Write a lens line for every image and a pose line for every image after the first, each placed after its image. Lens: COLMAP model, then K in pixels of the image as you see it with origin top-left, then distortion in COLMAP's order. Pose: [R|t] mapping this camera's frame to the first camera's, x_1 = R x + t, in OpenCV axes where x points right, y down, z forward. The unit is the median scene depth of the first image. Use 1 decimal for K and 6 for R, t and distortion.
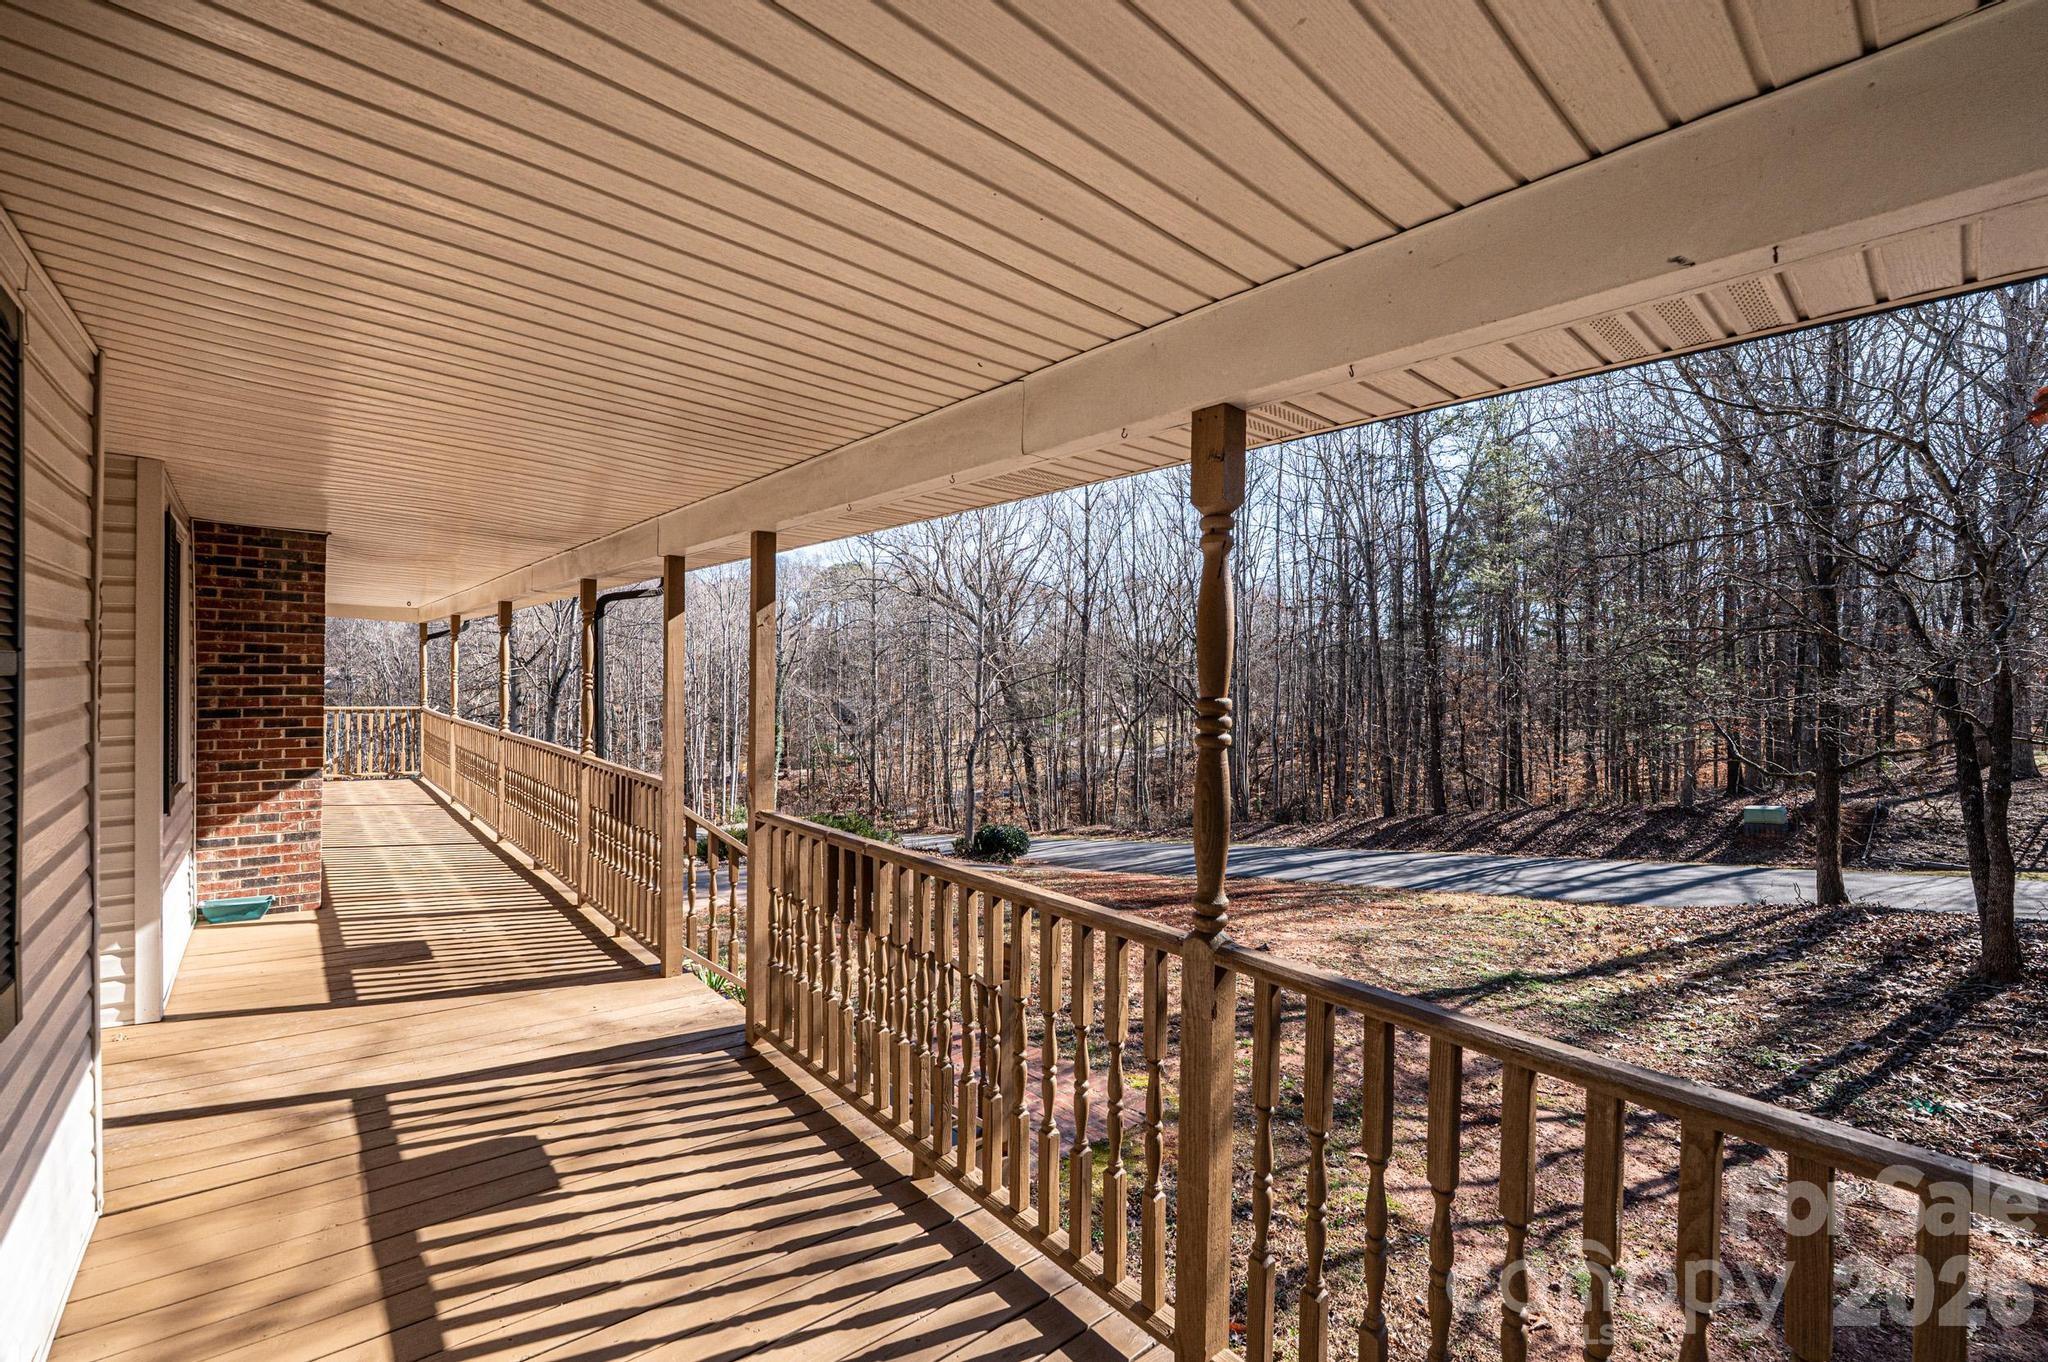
lens RADIAL K [[849.9, 0, 1029.1], [0, 849.9, 678.8], [0, 0, 1]] dist [0.002794, -0.000050]
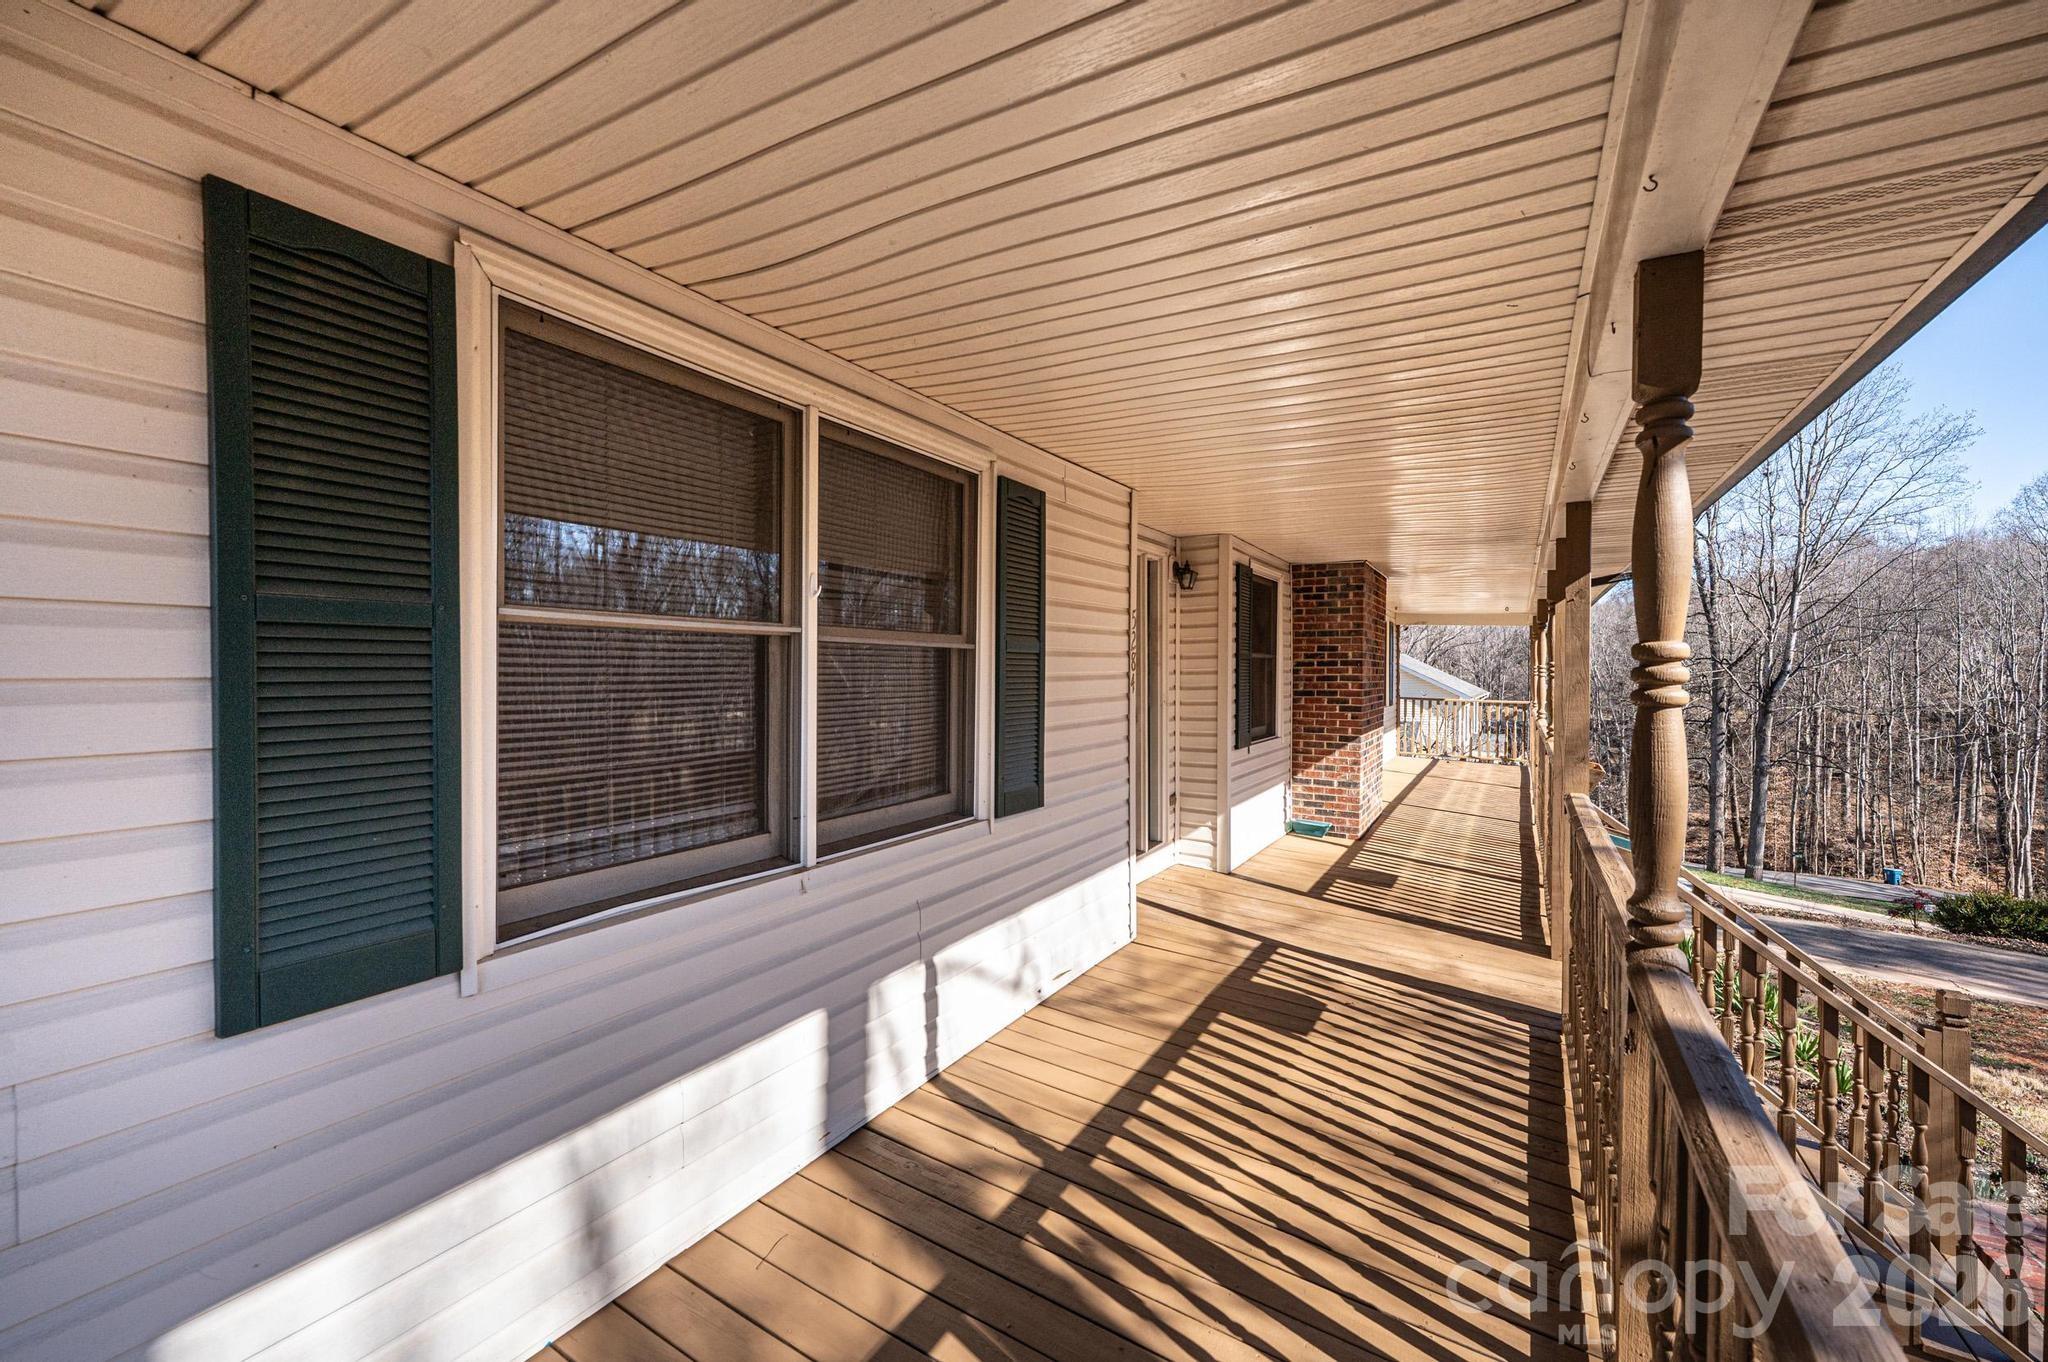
lens RADIAL K [[849.9, 0, 1028.6], [0, 849.9, 685.5], [0, 0, 1]] dist [0.002794, -0.000050]
pose [[0.313694, 0.005624, -0.949508, 0.300954], [-0.003862, 0.999982, 0.004647, 0.022503], [0.949516, 0.002209, 0.313710, 0.086381]]
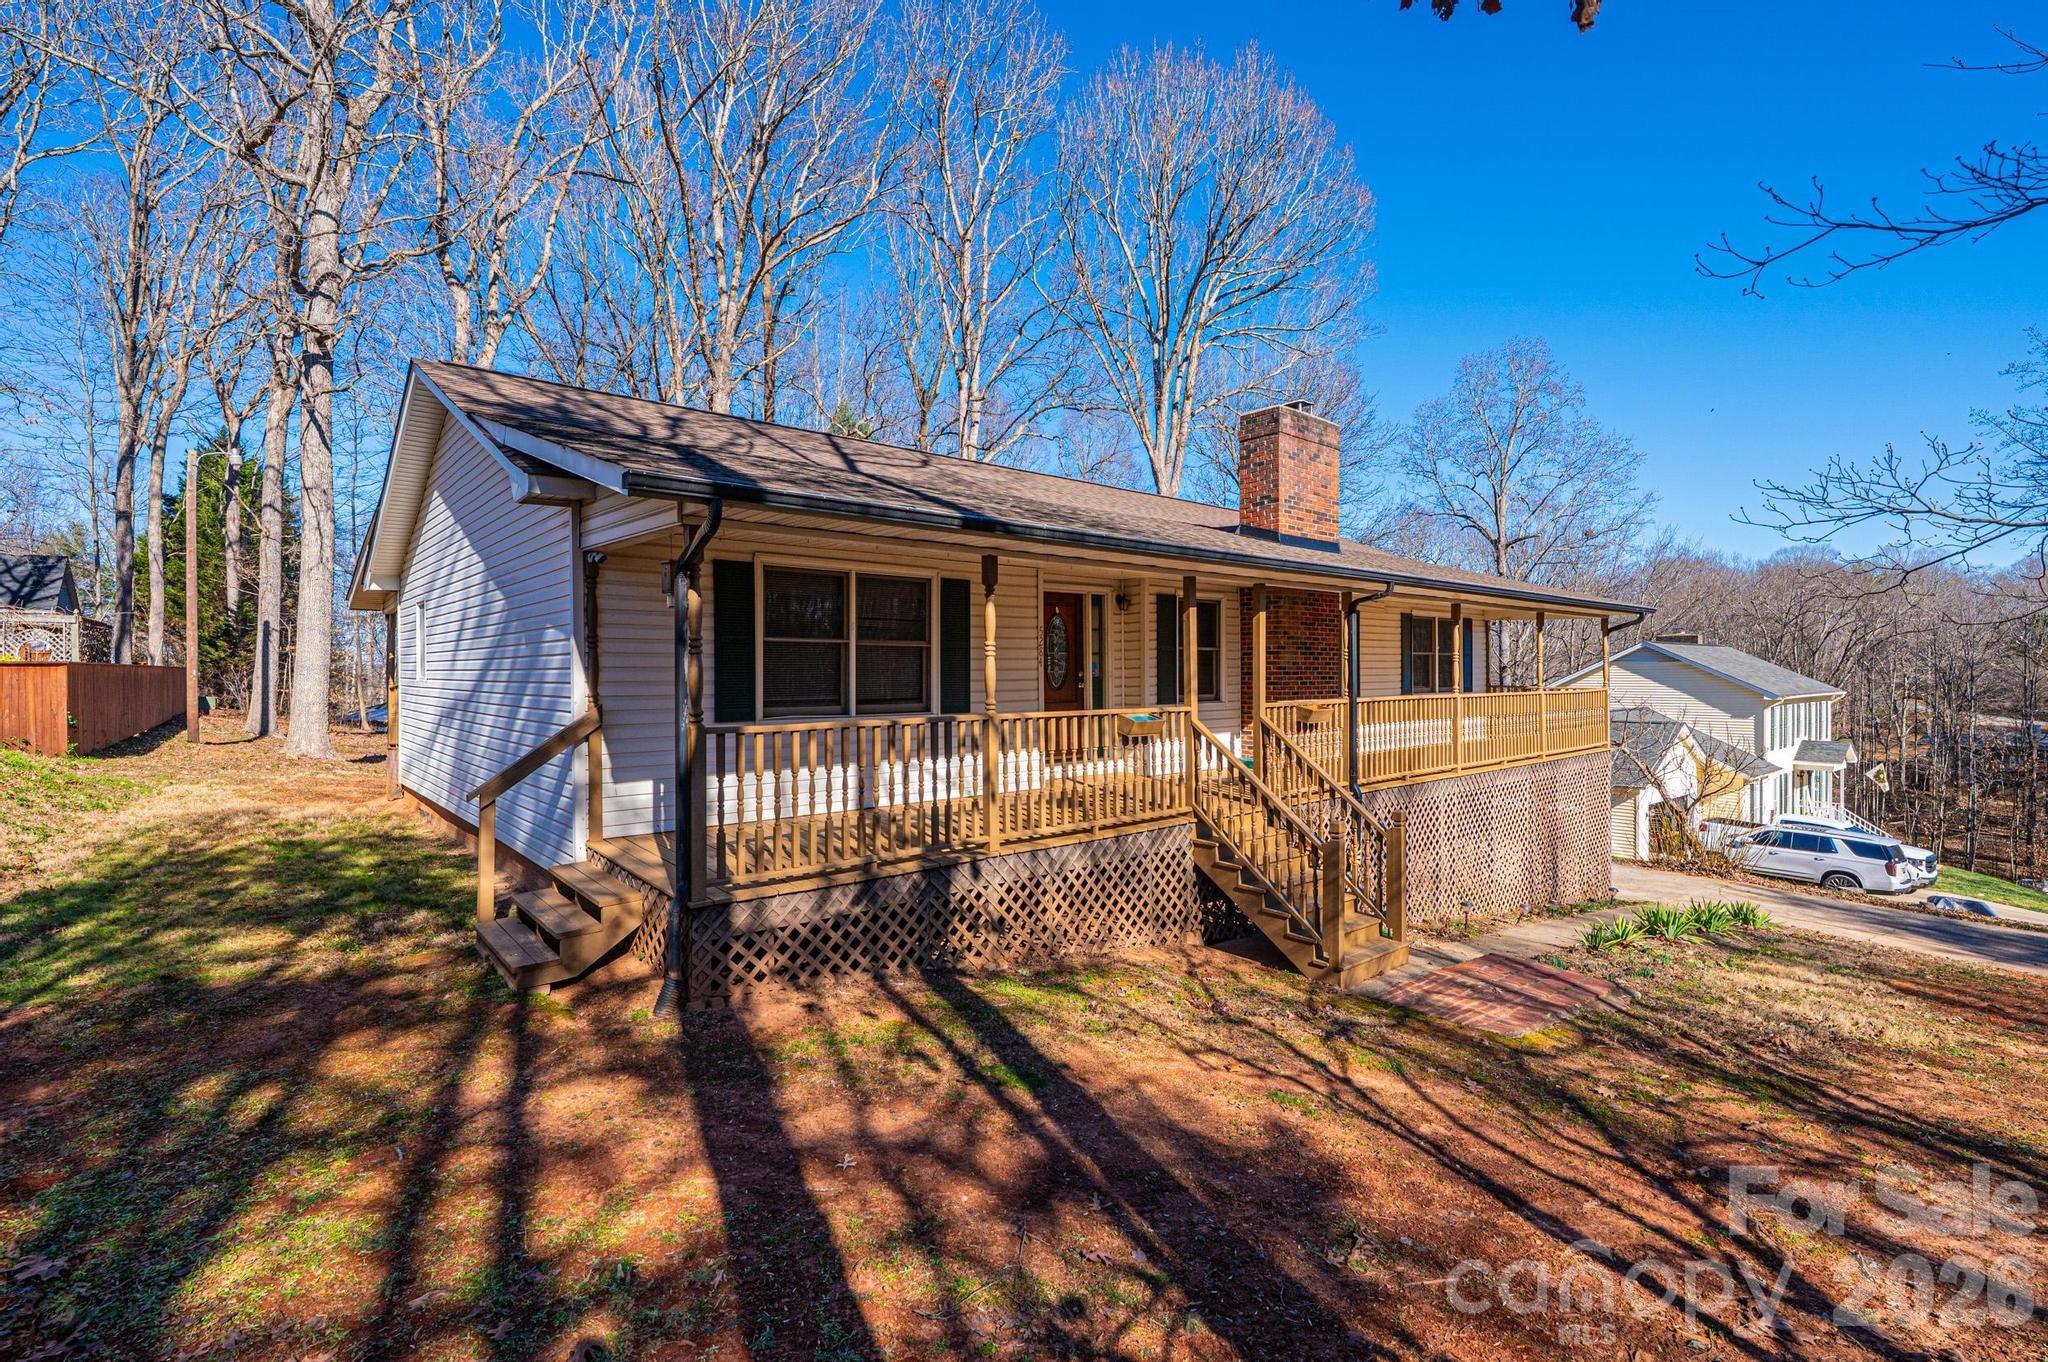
lens RADIAL K [[943.5, 0, 1021.3], [0, 943.5, 680.9], [0, 0, 1]] dist [-0.000002, -0.000264]
pose [[-0.013824, 0.000215, -0.999904, 1.463943], [-0.006407, 0.999979, 0.000304, 0.061298], [0.999884, 0.006410, -0.013823, 0.440733]]
